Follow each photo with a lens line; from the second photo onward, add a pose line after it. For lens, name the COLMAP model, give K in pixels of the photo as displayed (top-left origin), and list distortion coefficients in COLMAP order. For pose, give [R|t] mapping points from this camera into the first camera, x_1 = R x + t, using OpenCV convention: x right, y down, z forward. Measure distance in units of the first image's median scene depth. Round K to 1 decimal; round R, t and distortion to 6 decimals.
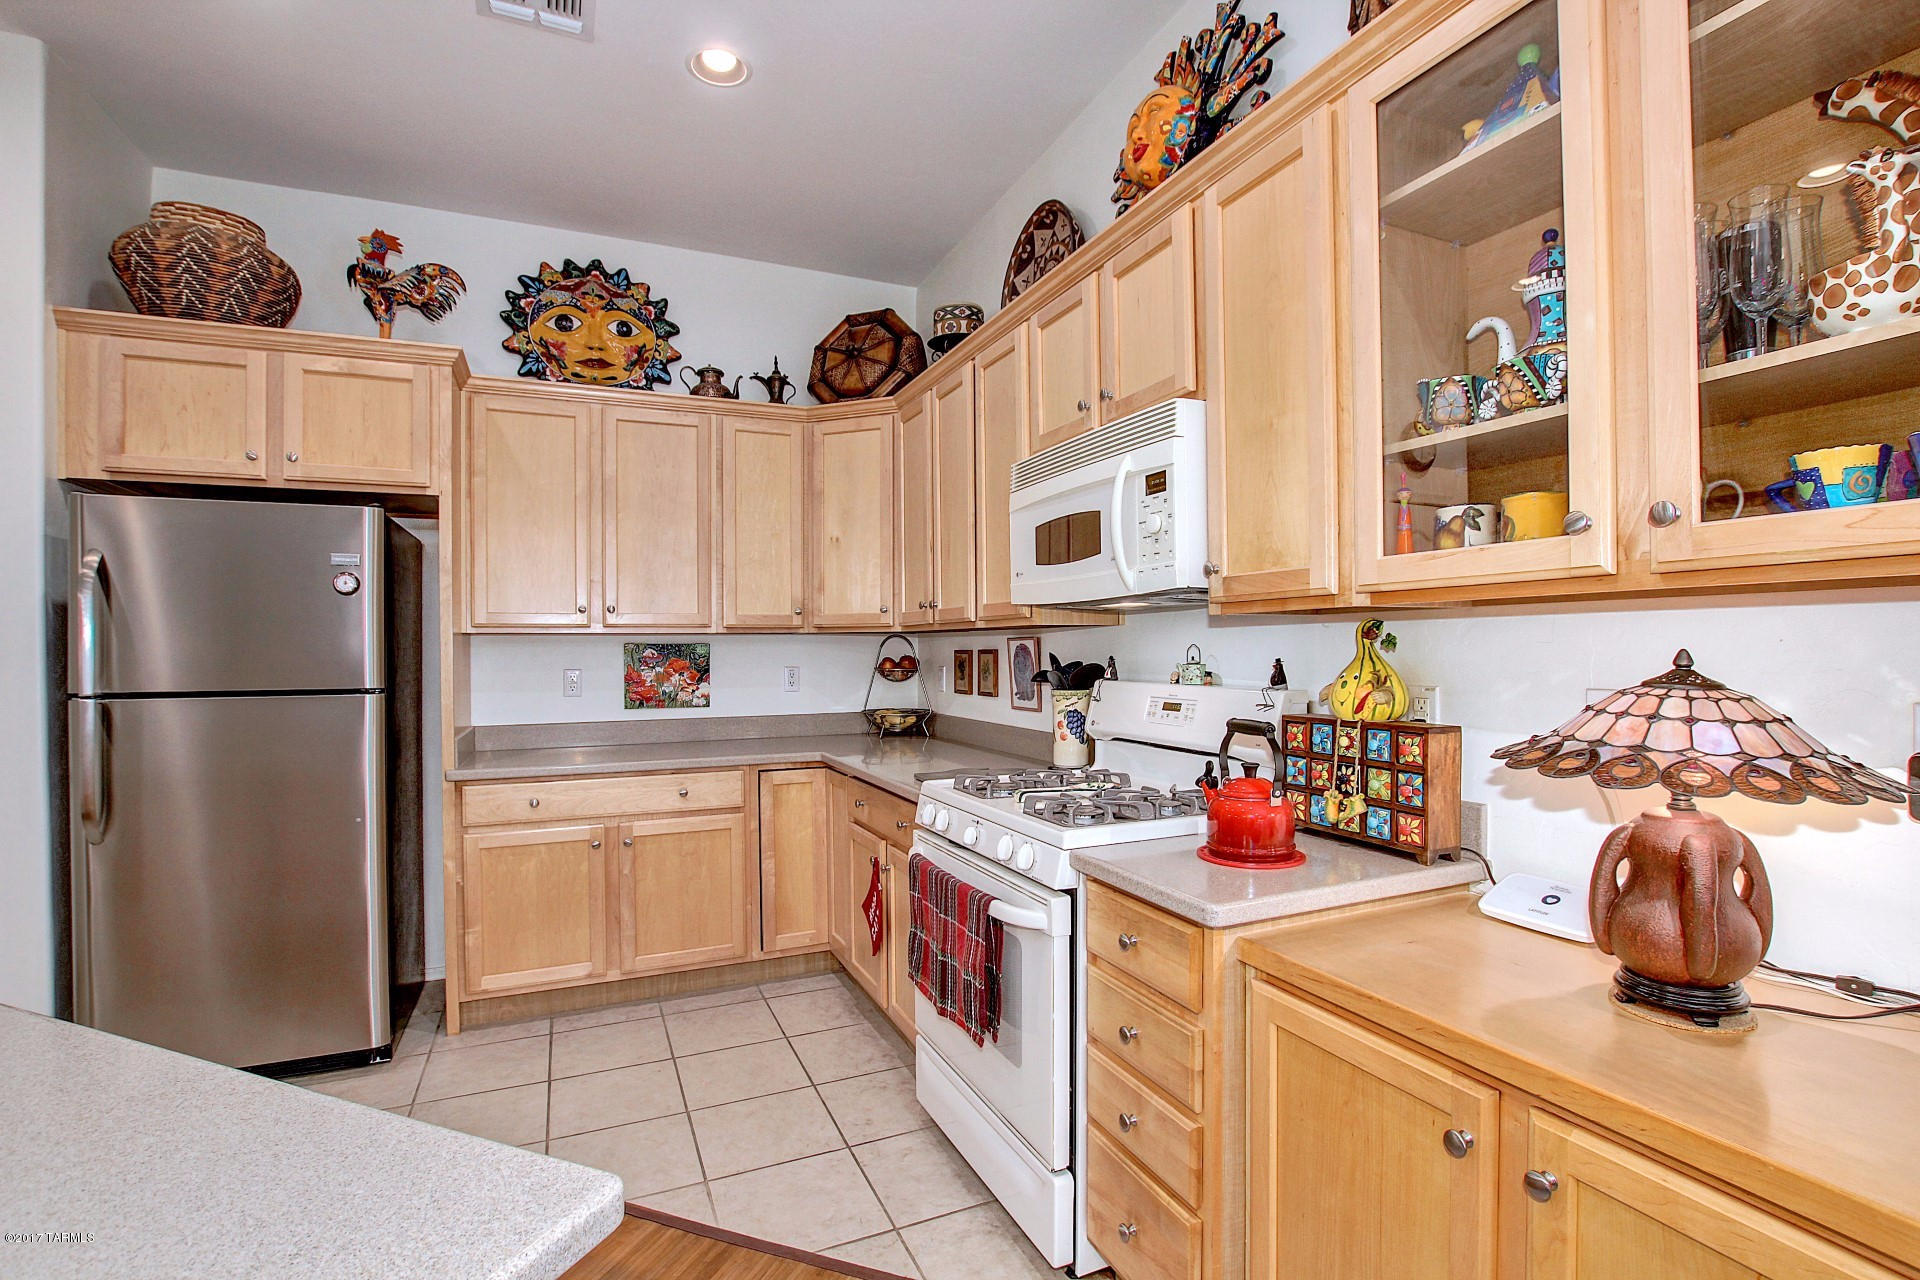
lens RADIAL K [[883.0, 0, 961.3], [0, 883.0, 645.4], [0, 0, 1]] dist [-0.041789, -0.000102]
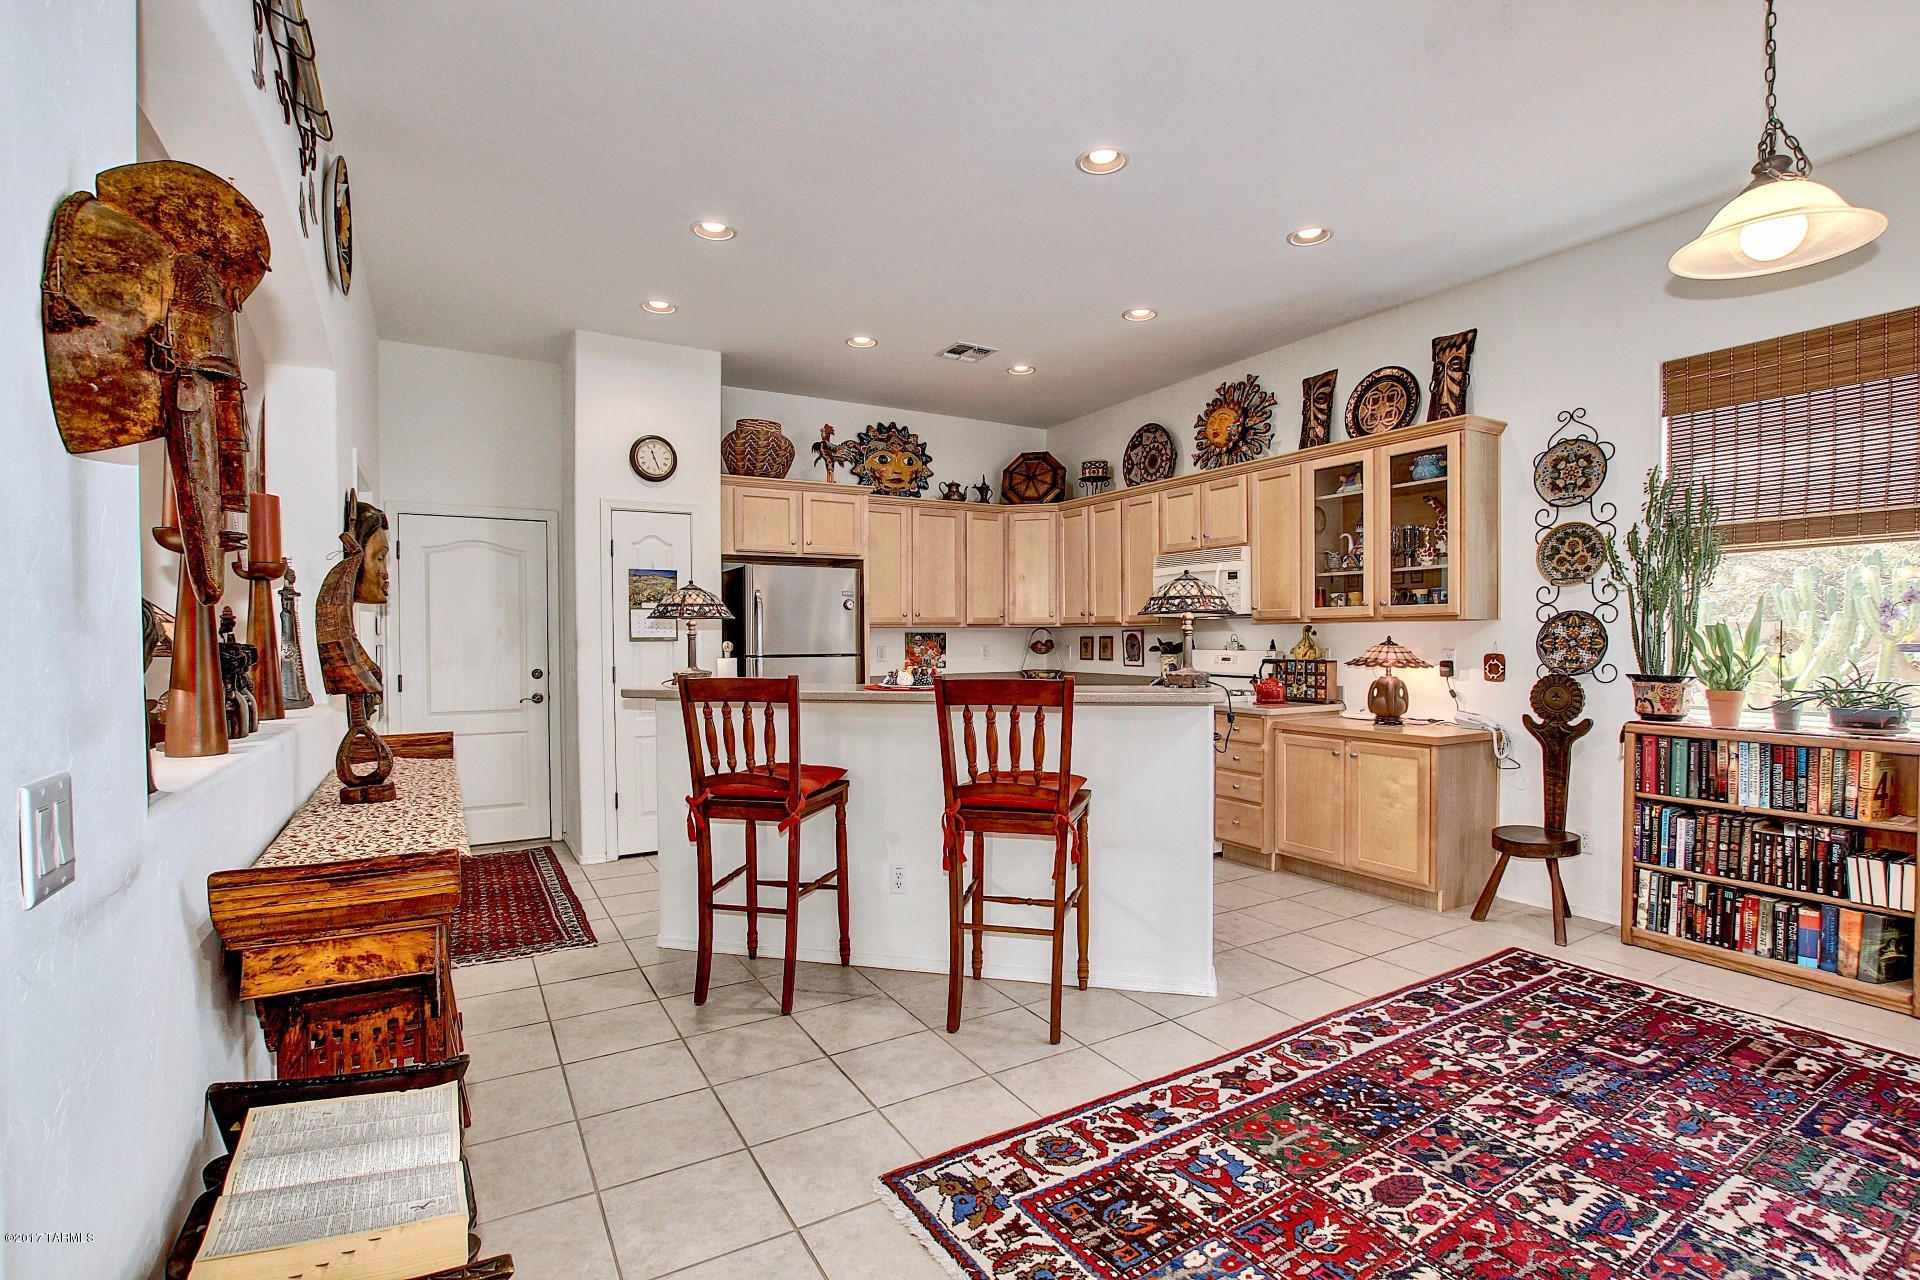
lens RADIAL K [[883.0, 0, 956.3], [0, 883.0, 638.4], [0, 0, 1]] dist [-0.041789, -0.000102]
pose [[0.994780, 0.001218, 0.102035, -0.562624], [-0.001745, 0.999986, 0.005081, 0.000438], [-0.102027, -0.005233, 0.994768, -1.011702]]
